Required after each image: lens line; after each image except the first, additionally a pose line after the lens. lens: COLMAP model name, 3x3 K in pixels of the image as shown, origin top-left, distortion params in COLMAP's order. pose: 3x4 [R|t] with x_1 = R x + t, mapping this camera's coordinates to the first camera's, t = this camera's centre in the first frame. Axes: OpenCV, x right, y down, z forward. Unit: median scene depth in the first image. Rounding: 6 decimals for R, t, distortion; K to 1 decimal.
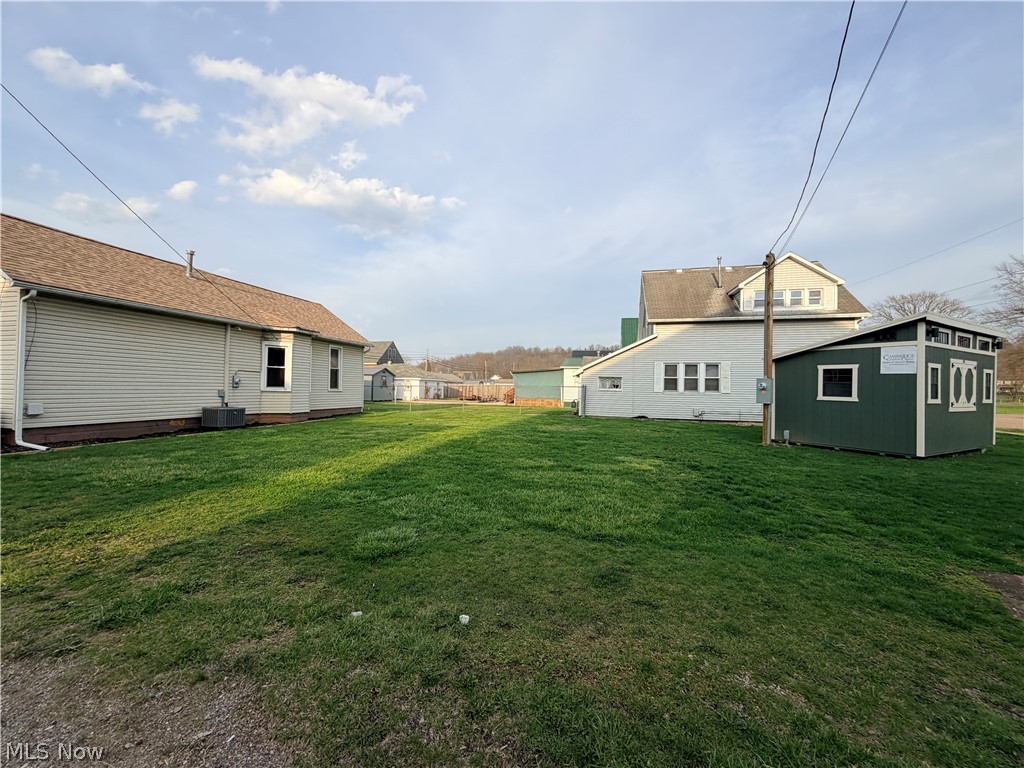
lens RADIAL K [[405.3, 0, 509.7], [0, 405.3, 388.1], [0, 0, 1]] dist [-0.000887, -0.000234]
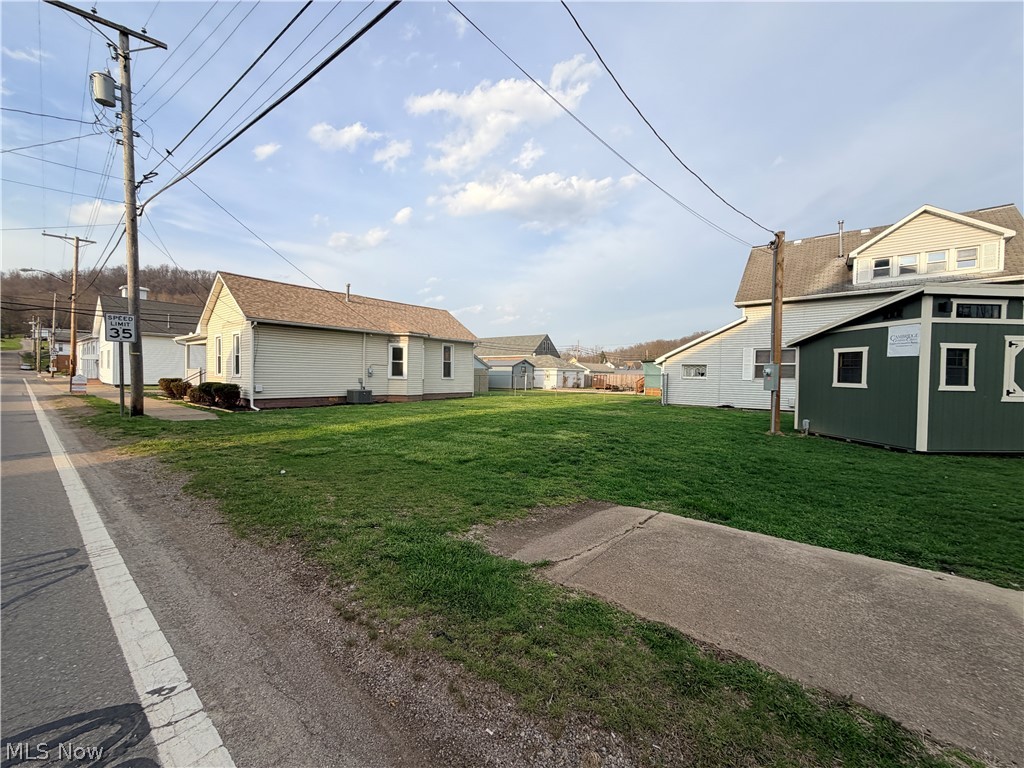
lens RADIAL K [[405.2, 0, 509.8], [0, 405.2, 385.6], [0, 0, 1]] dist [-0.001301, -0.000166]
pose [[0.907738, 0.005409, -0.419503, 0.347949], [0.002120, 0.999845, 0.017480, 0.006553], [0.419533, -0.016757, 0.907585, -0.093882]]
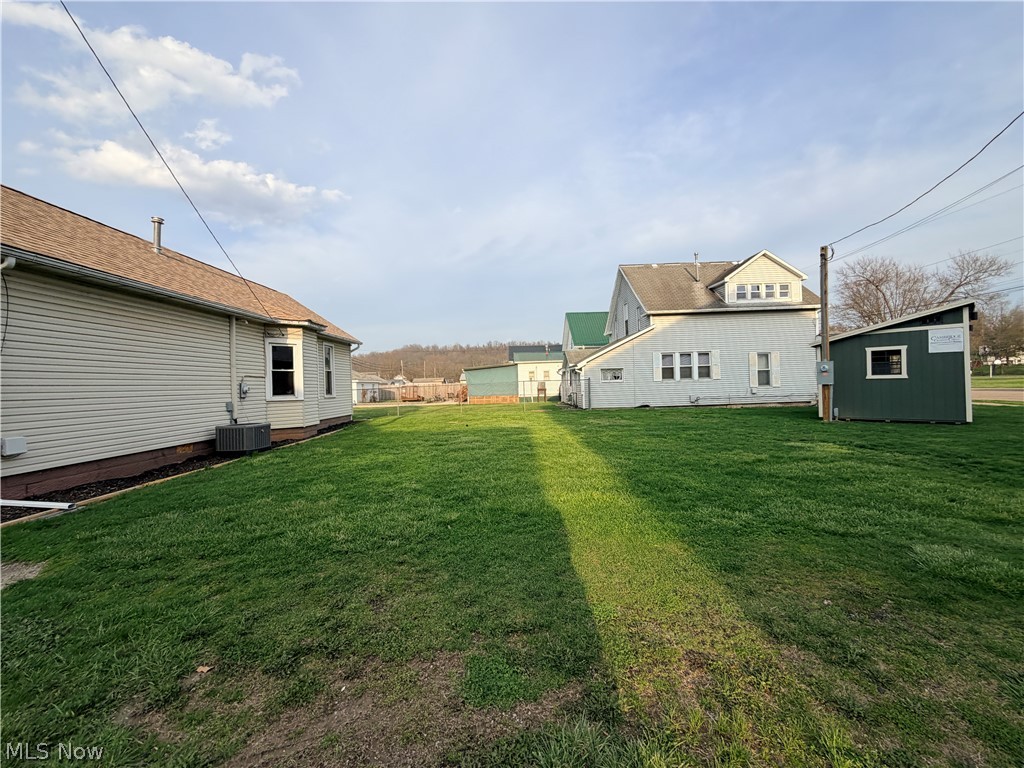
lens RADIAL K [[405.2, 0, 509.6], [0, 405.2, 383.8], [0, 0, 1]] dist [-0.002209, 0.000316]
pose [[0.968647, -0.047750, 0.243810, -0.336675], [0.048794, 0.998807, 0.001759, -0.005028], [-0.243604, 0.010193, 0.969821, 0.114147]]
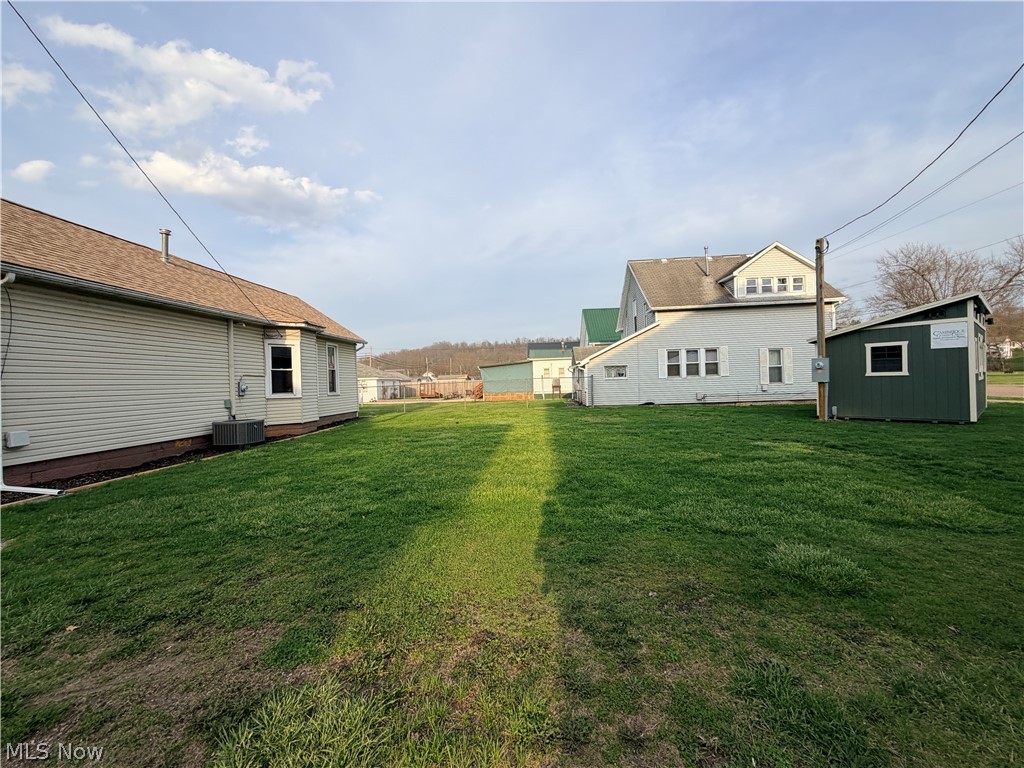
lens RADIAL K [[405.2, 0, 509.8], [0, 405.2, 385.6], [0, 0, 1]] dist [-0.001301, -0.000166]
pose [[0.983161, -0.051875, 0.175223, -0.255921], [0.050735, 0.998652, 0.010982, -0.003823], [-0.175557, -0.001907, 0.984467, 0.080823]]
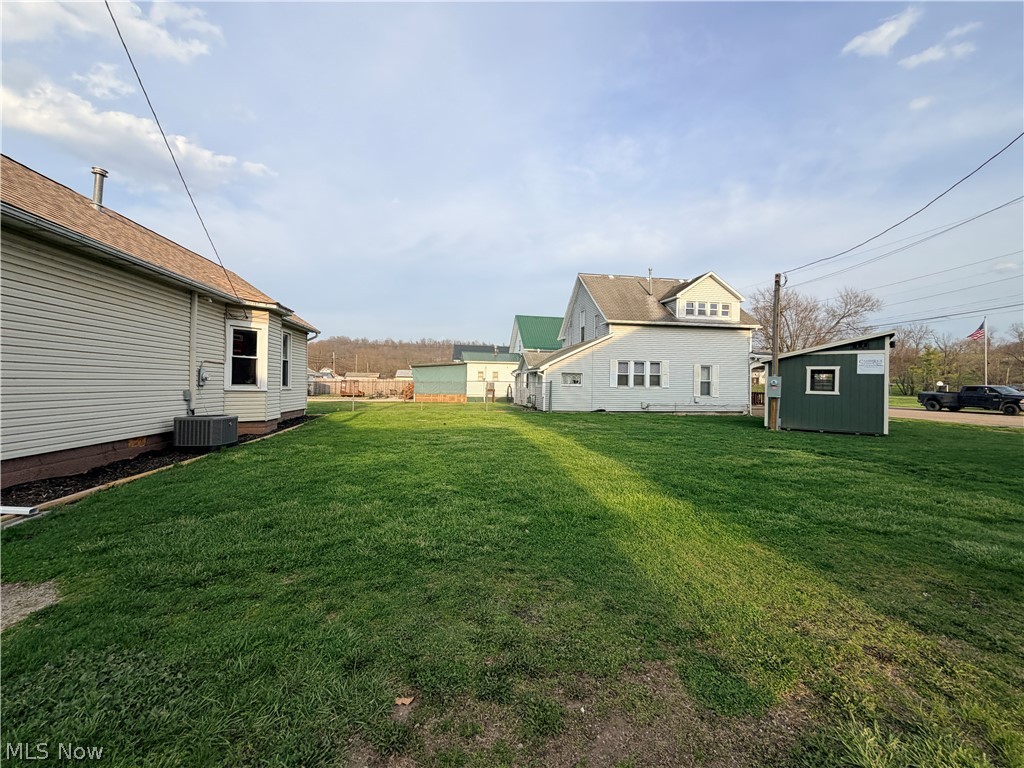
lens RADIAL K [[404.9, 0, 509.2], [0, 404.9, 383.1], [0, 0, 1]] dist [-0.002983, -0.000008]
pose [[0.916545, -0.003162, 0.399919, -0.430305], [0.001968, 0.999992, 0.003398, -0.007323], [-0.399927, -0.002328, 0.916544, 0.153753]]
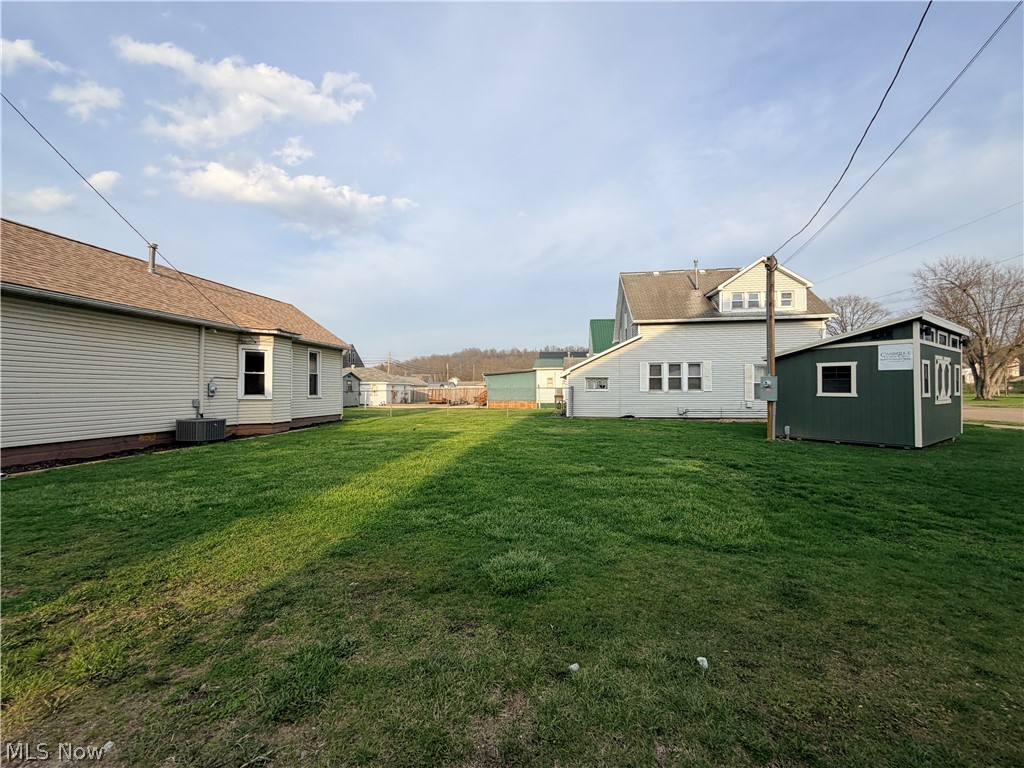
lens RADIAL K [[405.2, 0, 509.8], [0, 405.2, 385.6], [0, 0, 1]] dist [-0.001301, -0.000166]
pose [[0.994093, -0.019170, 0.106829, -0.102222], [0.020357, 0.999742, -0.010029, -0.002720], [-0.106609, 0.012144, 0.994227, 0.031458]]
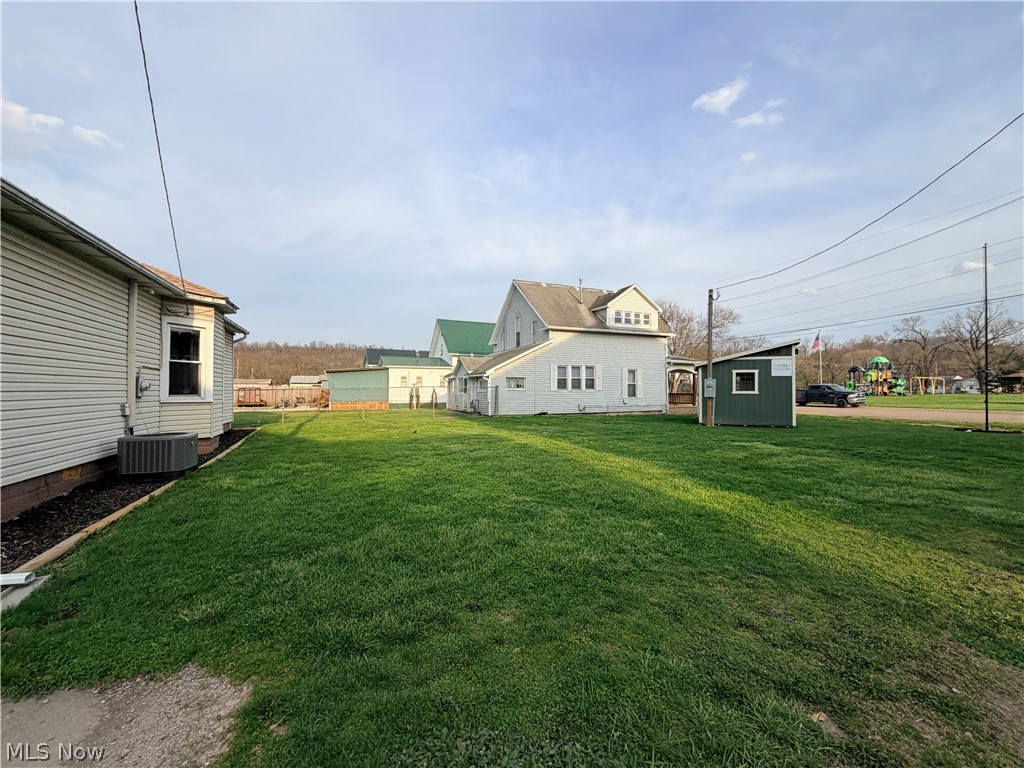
lens RADIAL K [[404.5, 0, 509.2], [0, 404.5, 380.5], [0, 0, 1]] dist [-0.002572, -0.000316]
pose [[0.793465, -0.005243, 0.608593, -0.555387], [0.015841, 0.999802, -0.012039, -0.009429], [-0.608409, 0.019194, 0.793391, 0.238967]]
